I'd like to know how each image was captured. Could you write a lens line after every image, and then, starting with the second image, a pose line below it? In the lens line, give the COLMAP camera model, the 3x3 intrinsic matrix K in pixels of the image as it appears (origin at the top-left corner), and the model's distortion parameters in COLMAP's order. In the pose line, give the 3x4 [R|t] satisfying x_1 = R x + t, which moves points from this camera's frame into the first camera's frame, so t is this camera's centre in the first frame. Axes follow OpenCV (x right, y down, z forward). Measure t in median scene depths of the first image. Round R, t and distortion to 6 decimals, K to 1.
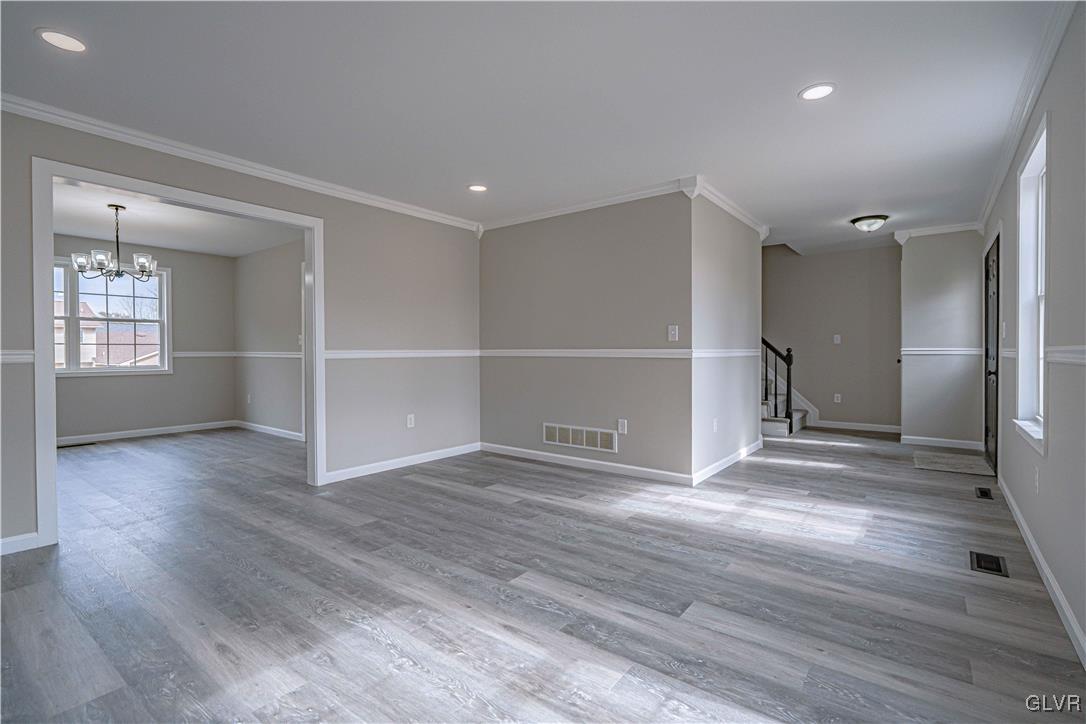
lens RADIAL K [[506.6, 0, 546.2], [0, 506.6, 354.6], [0, 0, 1]] dist [-0.001401, 0.000217]
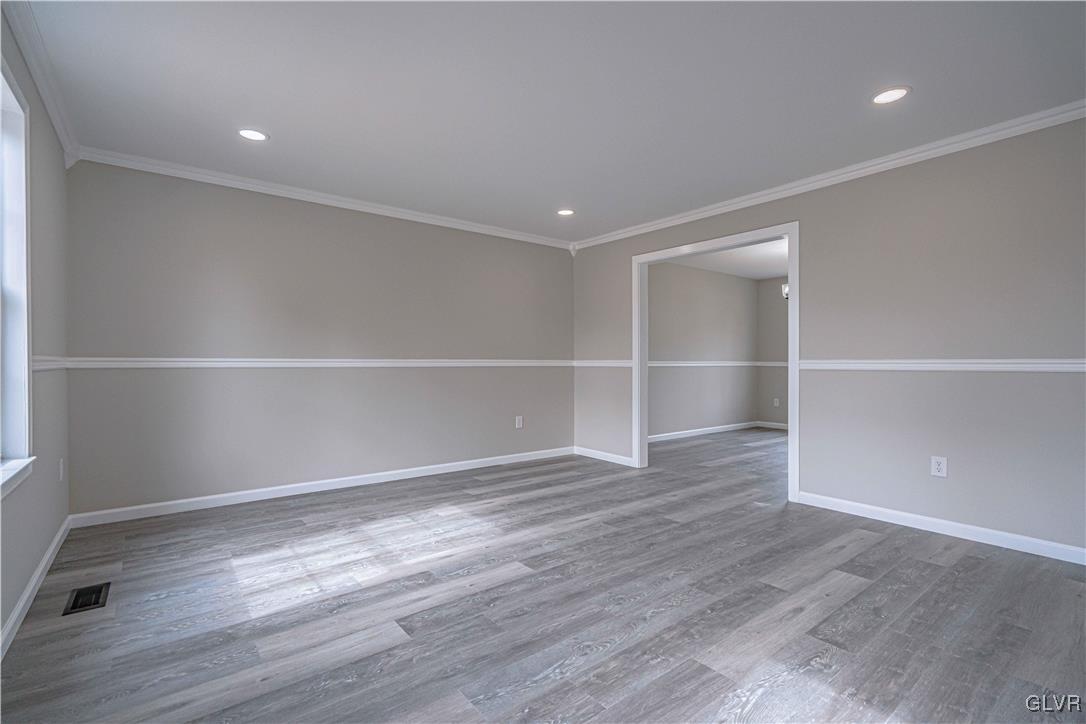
lens RADIAL K [[513.3, 0, 567.8], [0, 513.3, 334.7], [0, 0, 1]] dist [0.000466, 0.000285]
pose [[-0.237043, -0.051950, -0.970109, 1.073547], [-0.006326, 0.998631, -0.051931, -0.013371], [0.971478, -0.006173, -0.237047, 1.393572]]
